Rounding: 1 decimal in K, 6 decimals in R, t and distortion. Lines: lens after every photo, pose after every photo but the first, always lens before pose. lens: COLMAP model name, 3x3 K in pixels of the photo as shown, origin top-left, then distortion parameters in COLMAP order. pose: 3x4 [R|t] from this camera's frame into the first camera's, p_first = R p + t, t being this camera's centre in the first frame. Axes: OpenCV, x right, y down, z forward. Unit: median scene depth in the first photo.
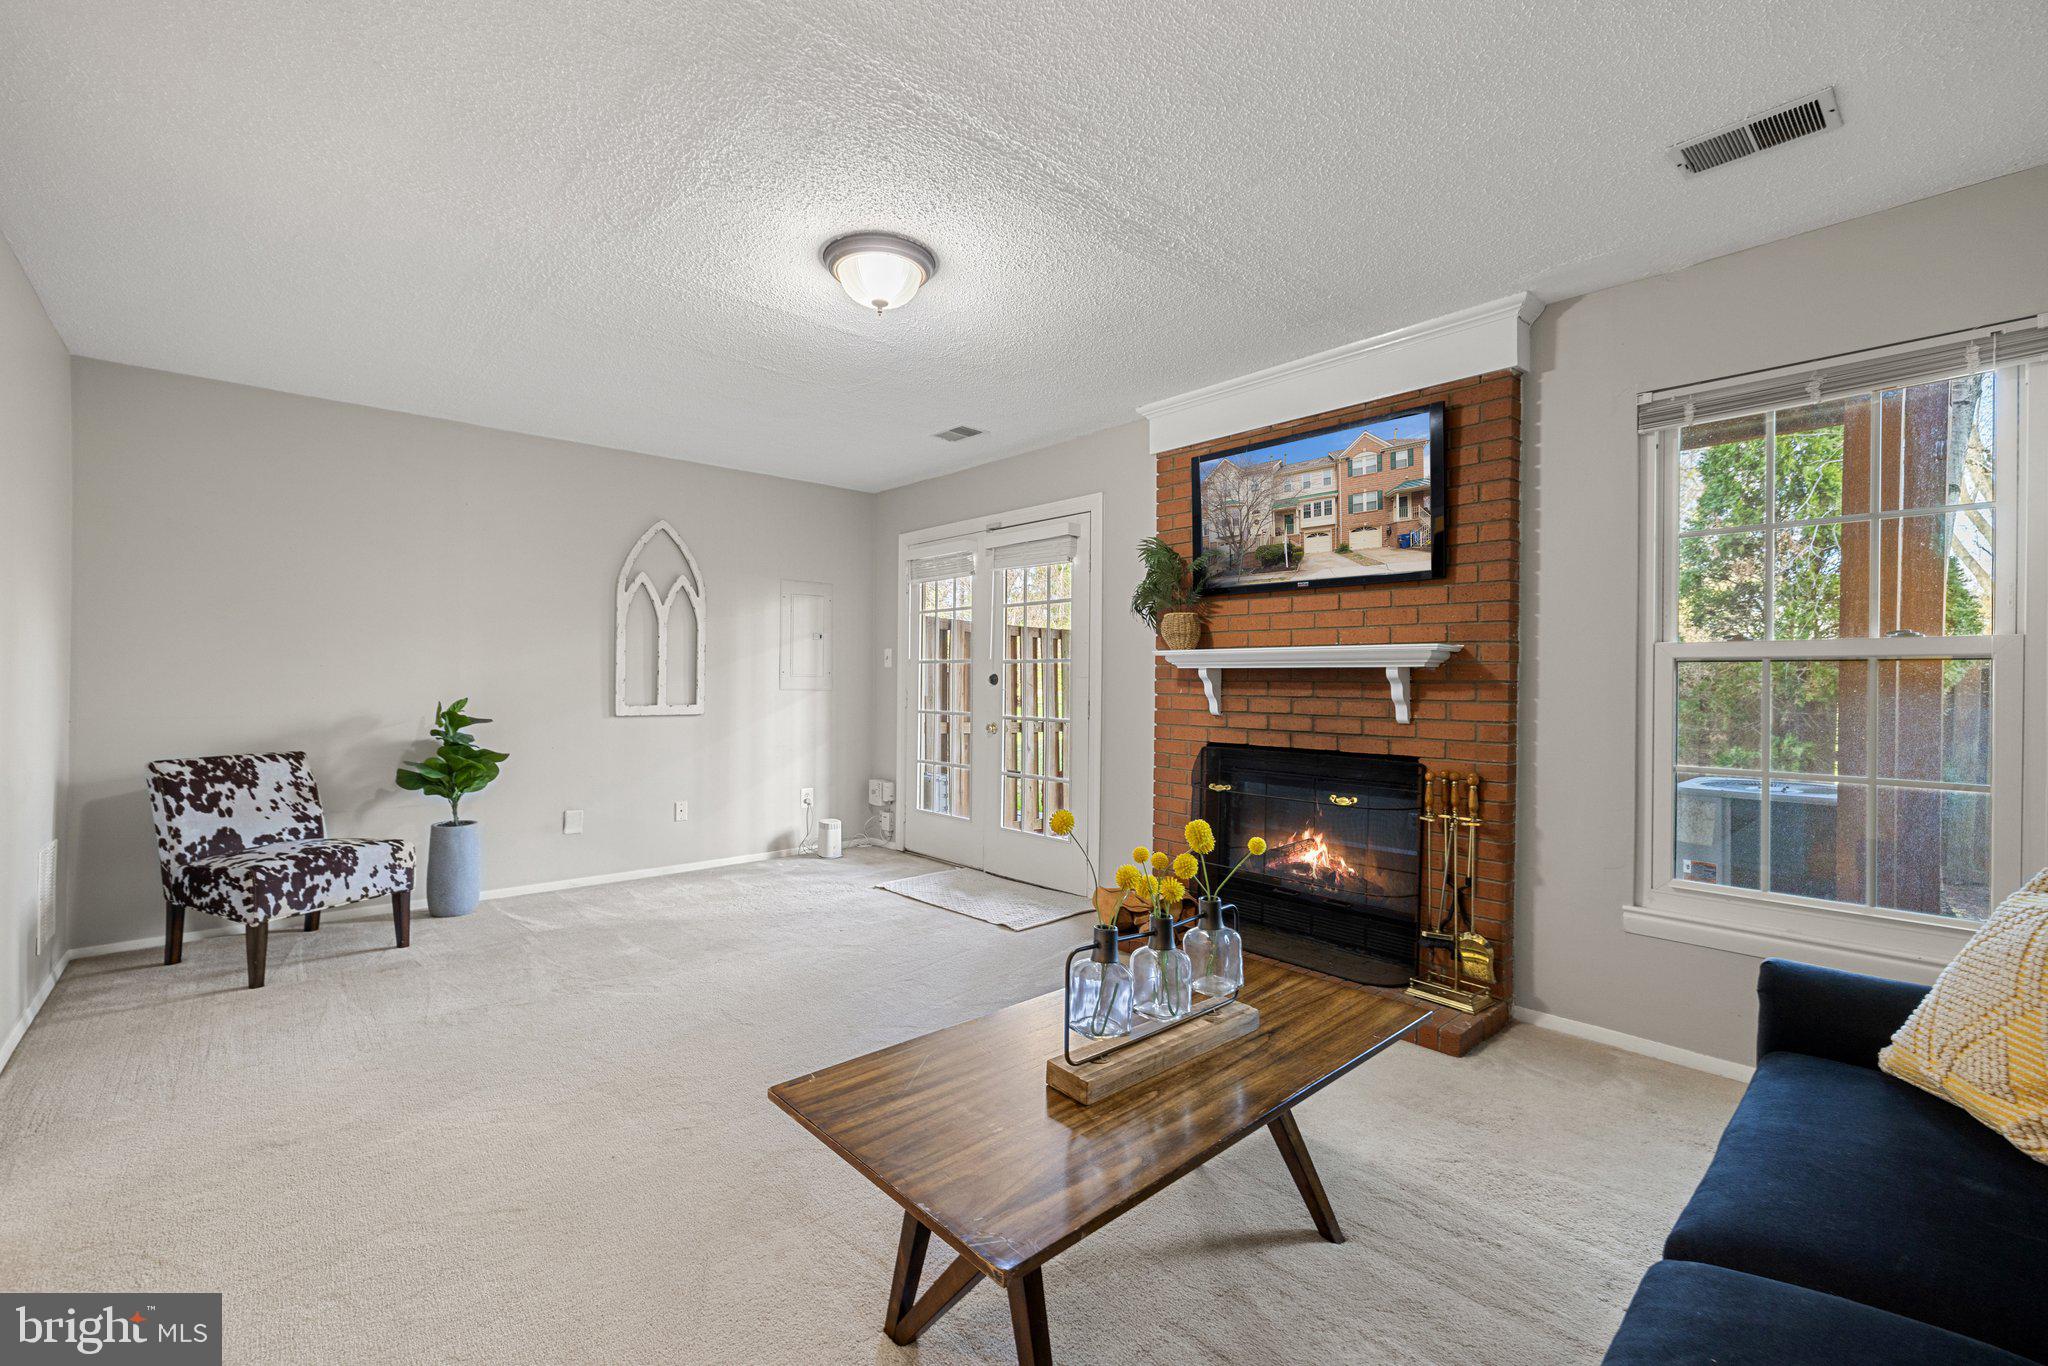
lens RADIAL K [[865.8, 0, 1029.1], [0, 865.8, 669.2], [0, 0, 1]] dist [0.004512, 0.000156]
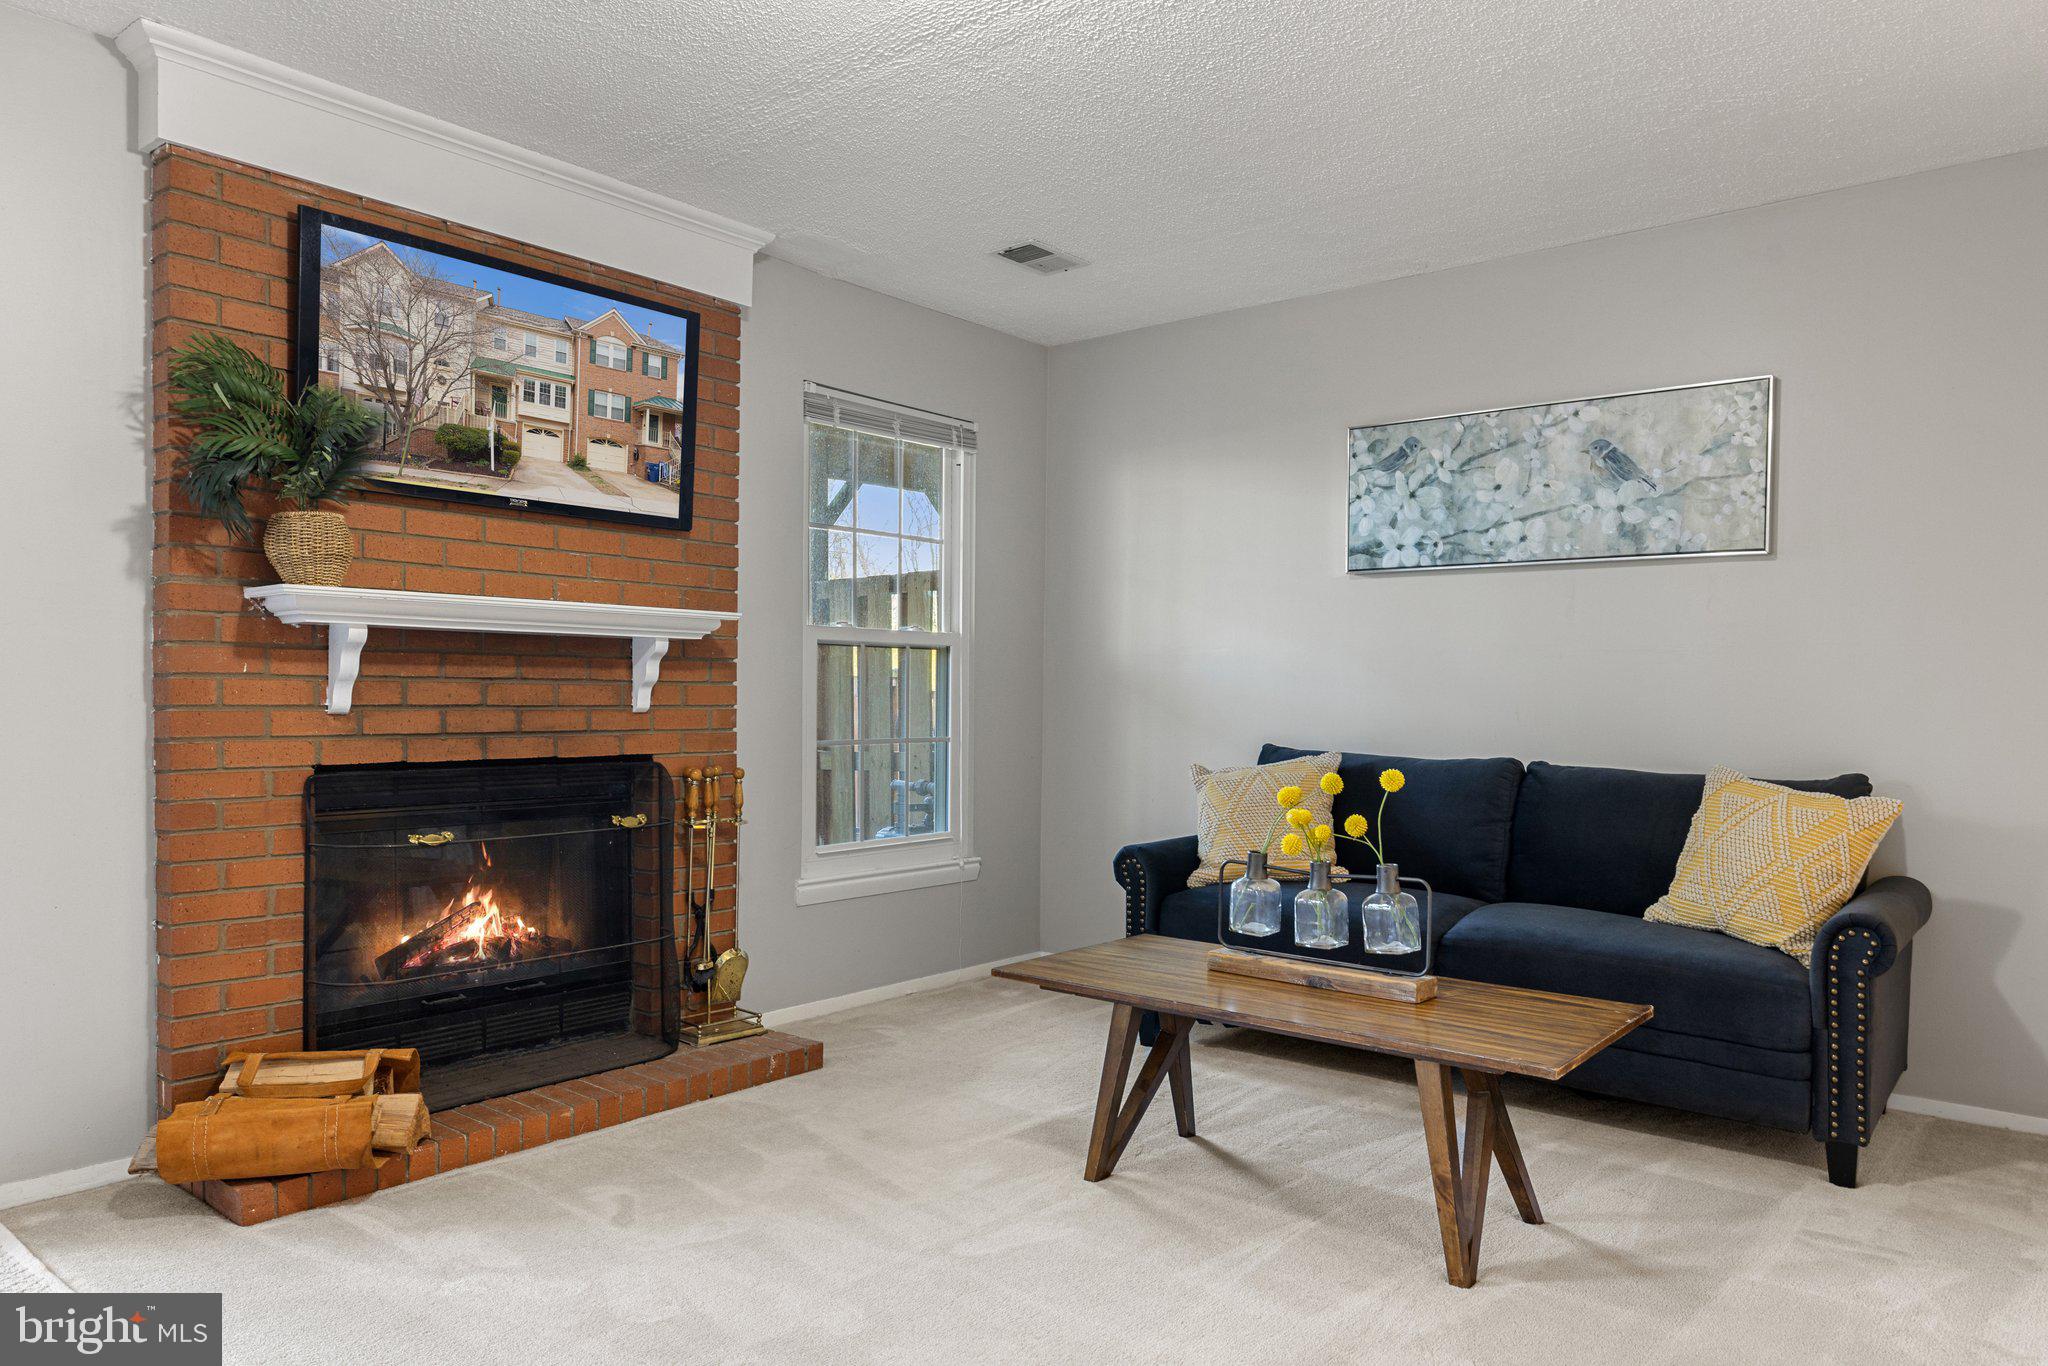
lens RADIAL K [[1337.6, 0, 1025.3], [0, 1337.6, 702.0], [0, 0, 1]] dist [-0.003081, 0.002953]
pose [[-0.131273, -0.017880, 0.991185, -0.721901], [-0.020088, 0.999680, 0.015373, 0.027192], [-0.991143, -0.017893, -0.131590, 0.758029]]
